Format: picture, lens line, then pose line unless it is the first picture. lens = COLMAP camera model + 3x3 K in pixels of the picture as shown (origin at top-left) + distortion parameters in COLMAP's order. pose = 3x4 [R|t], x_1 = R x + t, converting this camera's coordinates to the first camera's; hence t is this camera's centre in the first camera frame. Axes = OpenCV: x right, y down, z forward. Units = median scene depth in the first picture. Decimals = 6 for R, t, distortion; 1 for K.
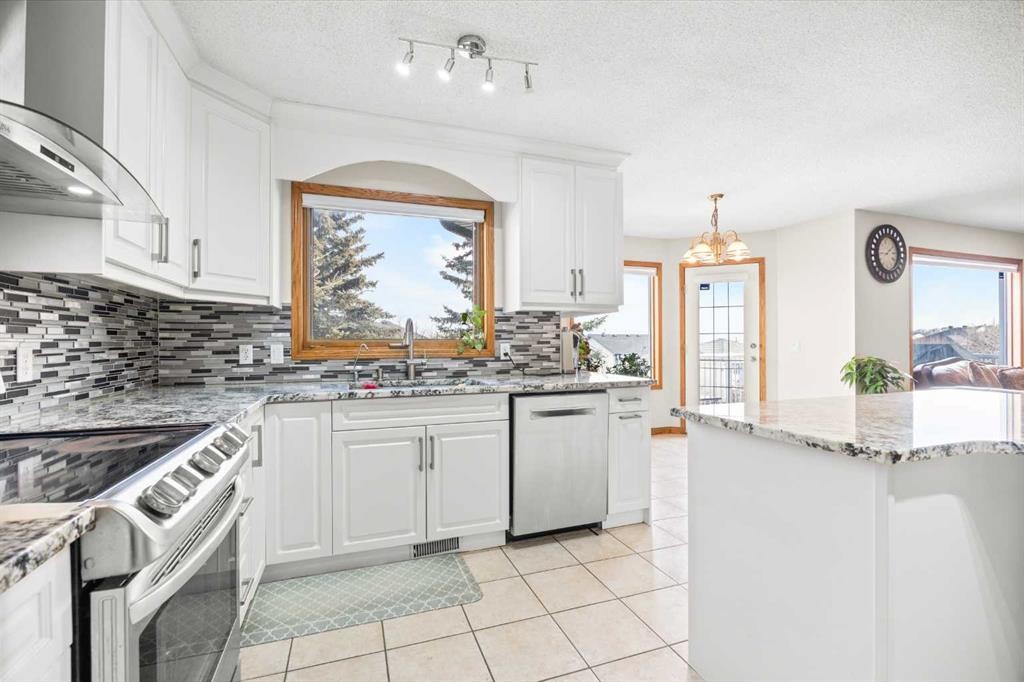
lens RADIAL K [[453.1, 0, 506.1], [0, 453.1, 338.3], [0, 0, 1]] dist [-0.012066, 0.000954]
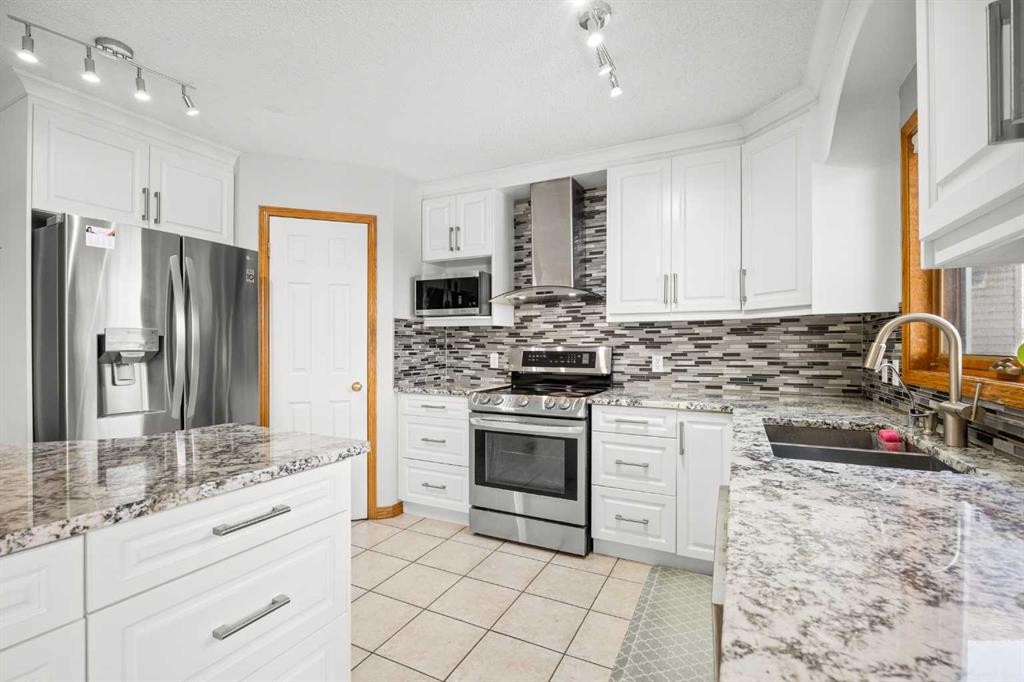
lens RADIAL K [[453.1, 0, 508.1], [0, 453.1, 346.2], [0, 0, 1]] dist [-0.012066, 0.000954]
pose [[-0.723435, 0.006976, -0.690358, 0.401368], [0.011909, 0.999926, -0.002375, -0.012151], [0.690290, -0.009939, -0.723464, 0.954368]]
